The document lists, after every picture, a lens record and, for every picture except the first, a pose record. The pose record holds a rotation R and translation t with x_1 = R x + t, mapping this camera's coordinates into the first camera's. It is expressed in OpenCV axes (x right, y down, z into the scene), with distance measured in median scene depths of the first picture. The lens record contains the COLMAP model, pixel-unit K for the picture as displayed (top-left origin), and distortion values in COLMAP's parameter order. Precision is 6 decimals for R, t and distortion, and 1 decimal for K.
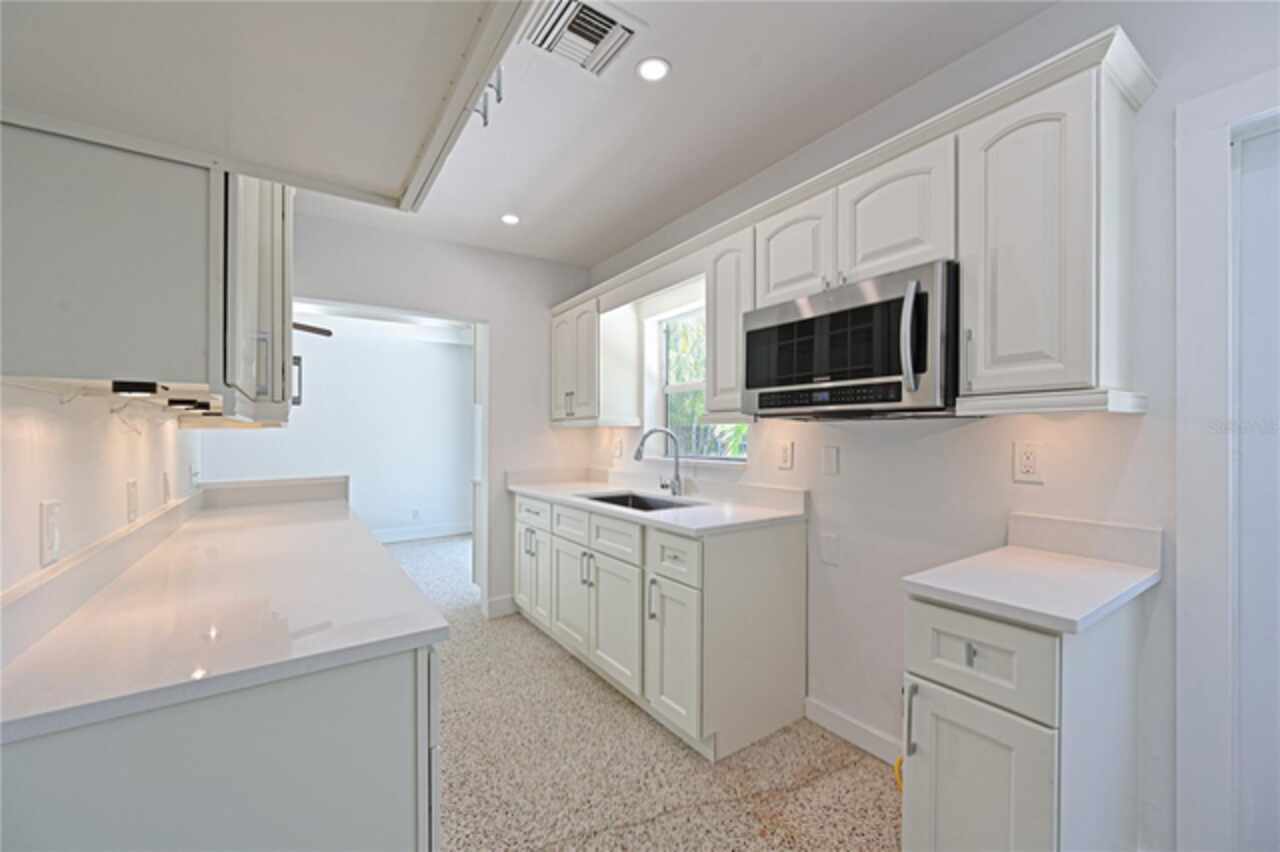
lens RADIAL K [[508.0, 0, 642.5], [0, 508.0, 433.9], [0, 0, 1]] dist [0.003047, 0.000367]
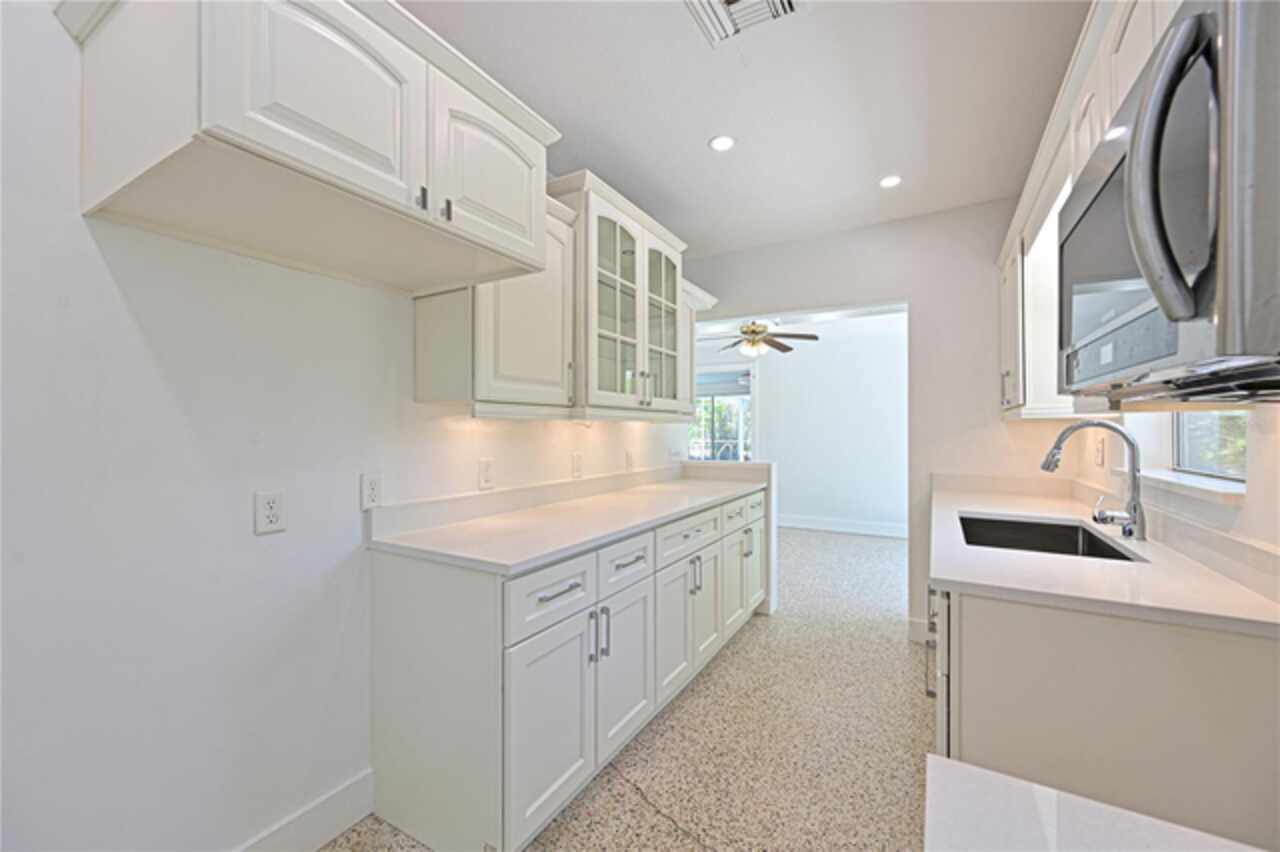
lens RADIAL K [[508.0, 0, 637.8], [0, 508.0, 422.7], [0, 0, 1]] dist [0.003047, 0.000367]
pose [[0.413603, -0.000880, -0.910457, 0.575254], [-0.002547, 0.999995, -0.002123, -0.012193], [0.910454, 0.003197, 0.413598, 0.405761]]
